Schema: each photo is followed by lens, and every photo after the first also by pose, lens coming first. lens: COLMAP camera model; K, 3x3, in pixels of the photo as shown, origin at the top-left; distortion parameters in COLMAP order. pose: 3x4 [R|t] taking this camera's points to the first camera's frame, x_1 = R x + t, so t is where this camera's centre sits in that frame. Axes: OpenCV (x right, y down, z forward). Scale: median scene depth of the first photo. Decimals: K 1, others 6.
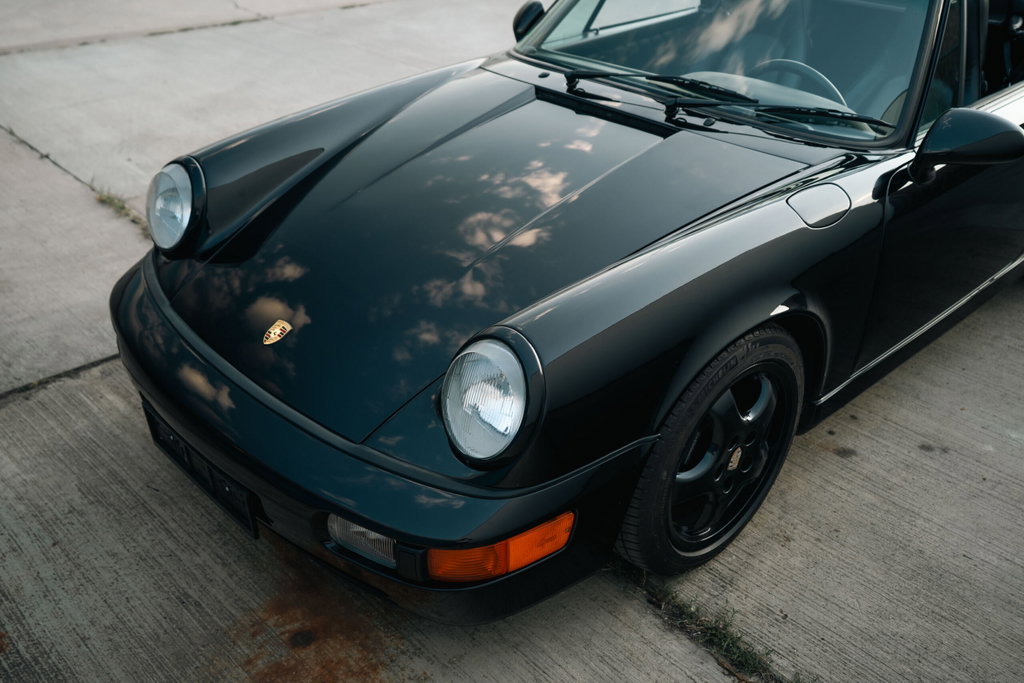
lens RADIAL K [[977.6, 0, 507.9], [0, 977.6, 341.3], [0, 0, 1]] dist [0.057571, 0.063289]
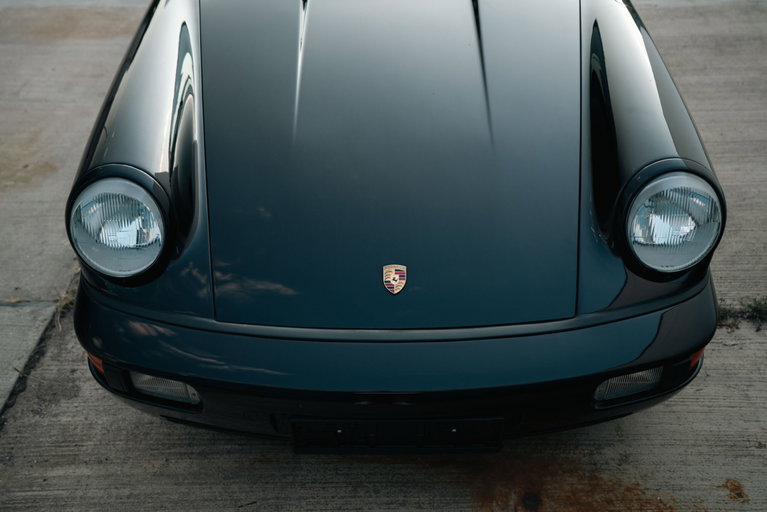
lens RADIAL K [[732.2, 0, 380.4], [0, 732.2, 255.9], [0, 0, 1]] dist [0.057571, 0.063289]
pose [[0.679368, -0.469955, 0.563561, -0.664448], [0.383454, 0.882168, 0.273392, -0.241307], [-0.625638, 0.030365, 0.779523, 0.435212]]
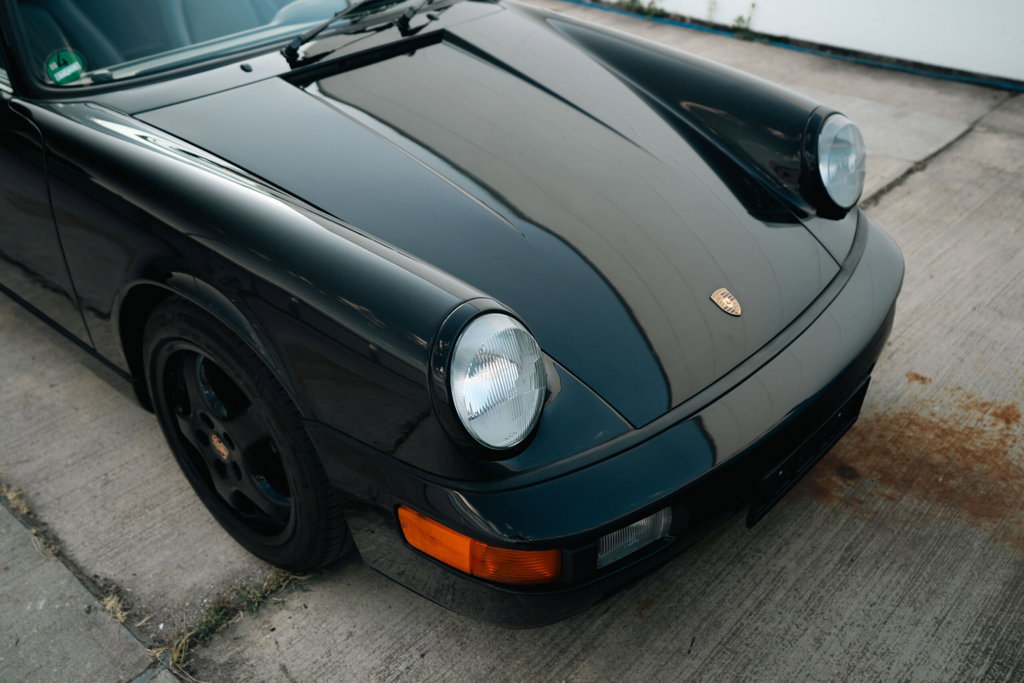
lens RADIAL K [[977.6, 0, 507.9], [0, 977.6, 341.3], [0, 0, 1]] dist [0.057571, 0.063289]
pose [[-0.095683, -0.546449, 0.832009, -1.008629], [0.501726, 0.695427, 0.514444, -0.562108], [-0.859718, 0.466664, 0.207627, 1.018631]]
